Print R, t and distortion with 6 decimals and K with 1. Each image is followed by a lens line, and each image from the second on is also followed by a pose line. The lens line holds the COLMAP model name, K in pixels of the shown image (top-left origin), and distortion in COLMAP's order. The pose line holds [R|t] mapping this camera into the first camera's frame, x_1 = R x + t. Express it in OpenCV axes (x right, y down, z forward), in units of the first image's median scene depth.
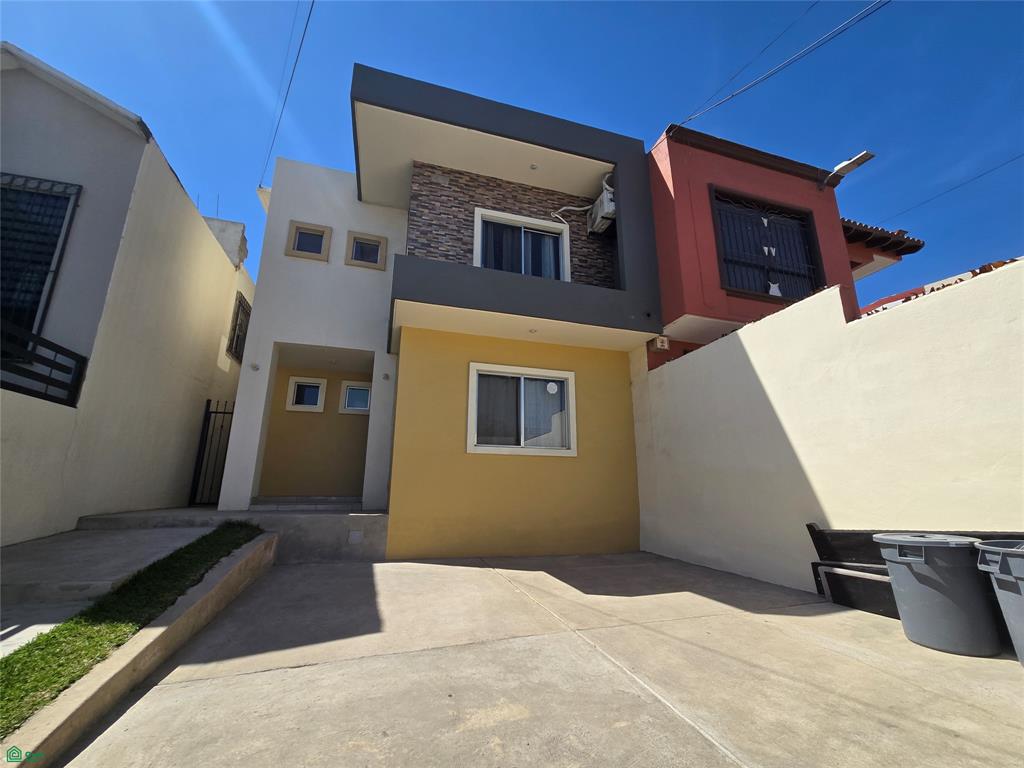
lens RADIAL K [[414.4, 0, 511.3], [0, 414.4, 391.1], [0, 0, 1]] dist [0.001070, 0.000139]
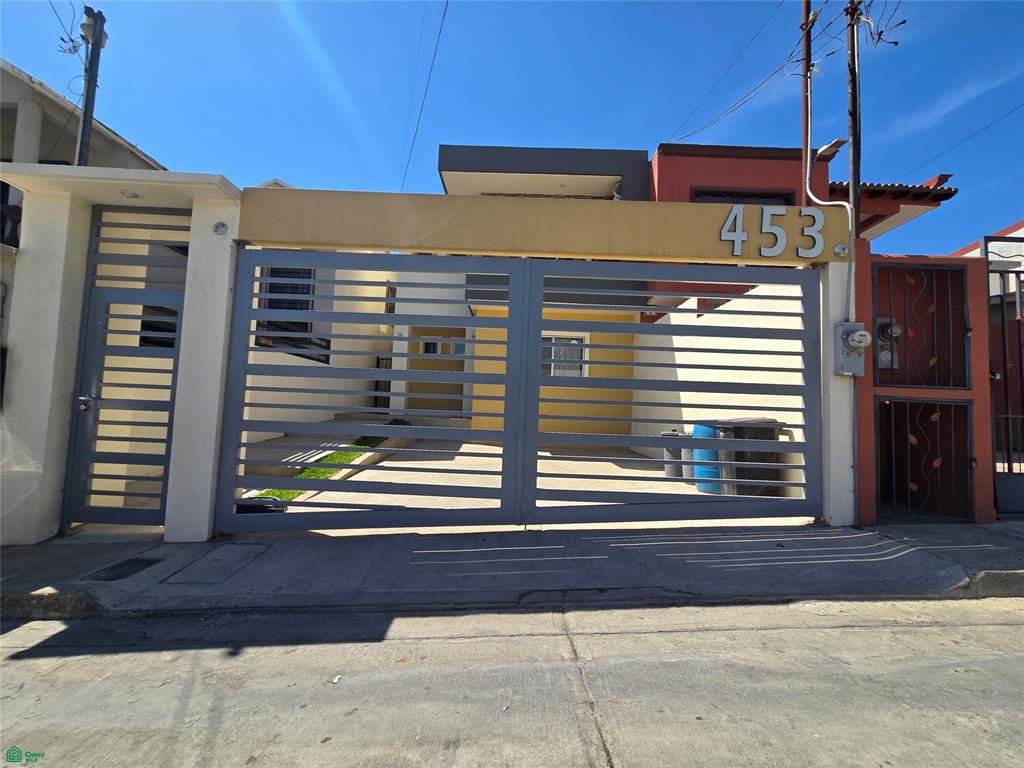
lens RADIAL K [[414.4, 0, 511.3], [0, 414.4, 391.1], [0, 0, 1]] dist [0.001070, 0.000139]
pose [[0.953433, 0.016366, -0.301160, 0.338620], [0.036026, 0.985198, 0.167590, -0.100958], [0.299445, -0.170635, 0.938731, -0.511621]]
